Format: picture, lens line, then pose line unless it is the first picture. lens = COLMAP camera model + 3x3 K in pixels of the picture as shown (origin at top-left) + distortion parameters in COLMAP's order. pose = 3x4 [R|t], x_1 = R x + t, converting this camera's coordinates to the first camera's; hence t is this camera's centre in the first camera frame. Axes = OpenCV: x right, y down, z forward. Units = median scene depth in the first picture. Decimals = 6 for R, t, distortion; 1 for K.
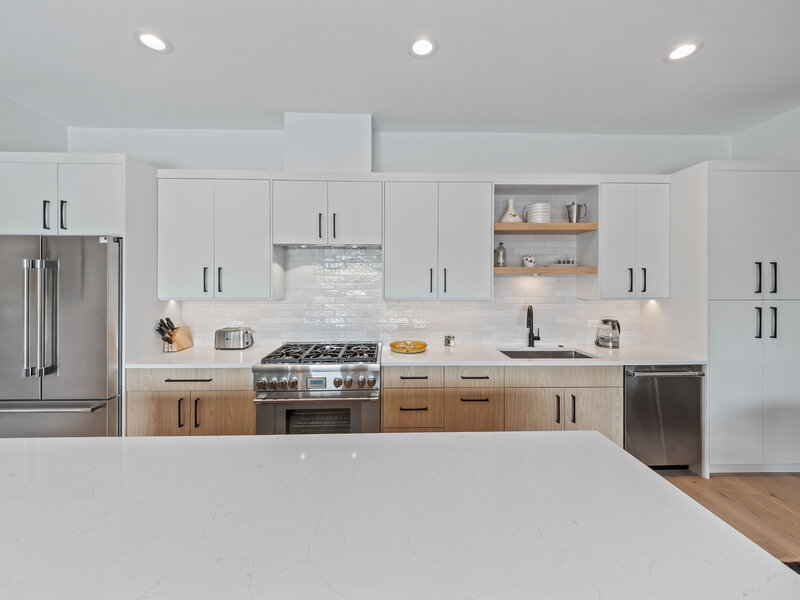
lens RADIAL K [[311.4, 0, 398.3], [0, 311.4, 291.8], [0, 0, 1]] dist [0.002325, -0.000254]
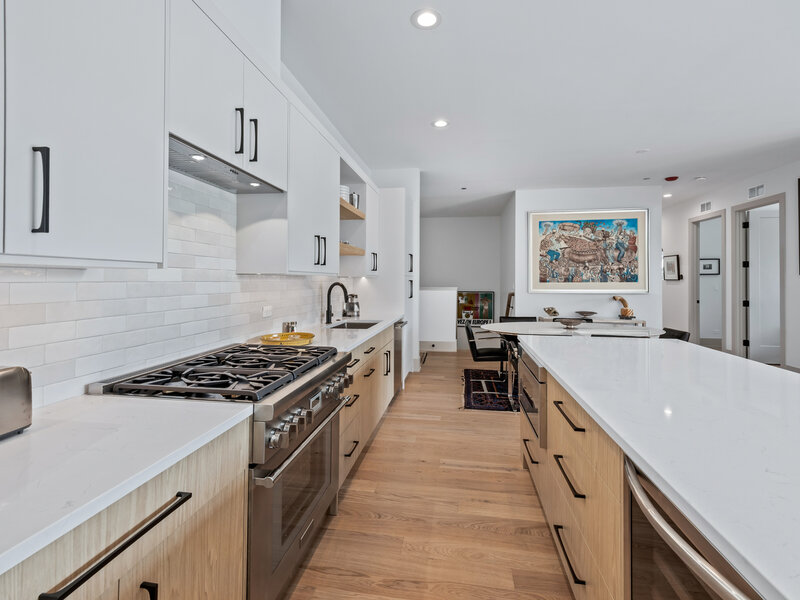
lens RADIAL K [[385.2, 0, 396.6], [0, 385.2, 297.2], [0, 0, 1]] dist [-0.001800, -0.000103]
pose [[0.188837, -0.045547, 0.980952, -0.806823], [0.028400, 0.998759, 0.040906, 0.048837], [-0.981598, 0.020134, 0.189896, 0.580772]]
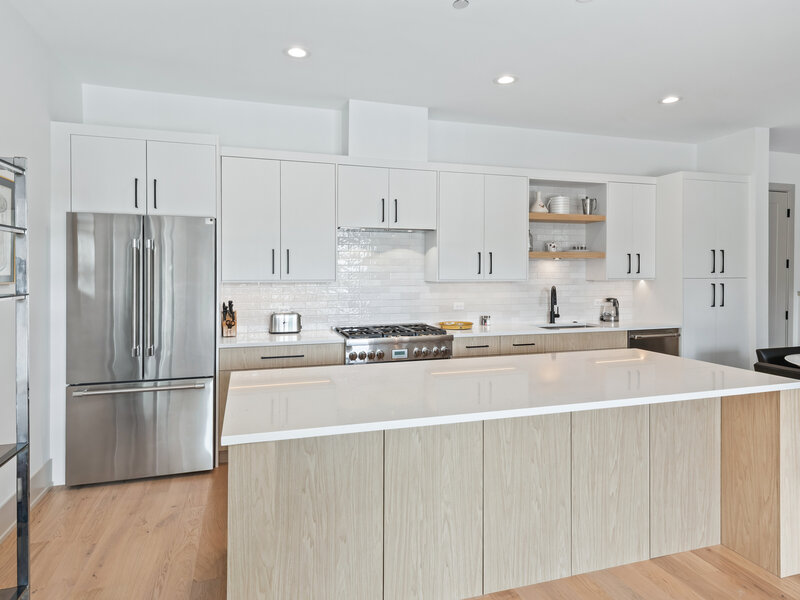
lens RADIAL K [[457.7, 0, 400.2], [0, 457.7, 296.8], [0, 0, 1]] dist [0.008975, 0.002771]
pose [[0.965486, -0.015692, 0.259982, -0.561532], [0.011638, 0.999786, 0.017125, 0.049597], [-0.260195, -0.013508, 0.965462, -0.476246]]
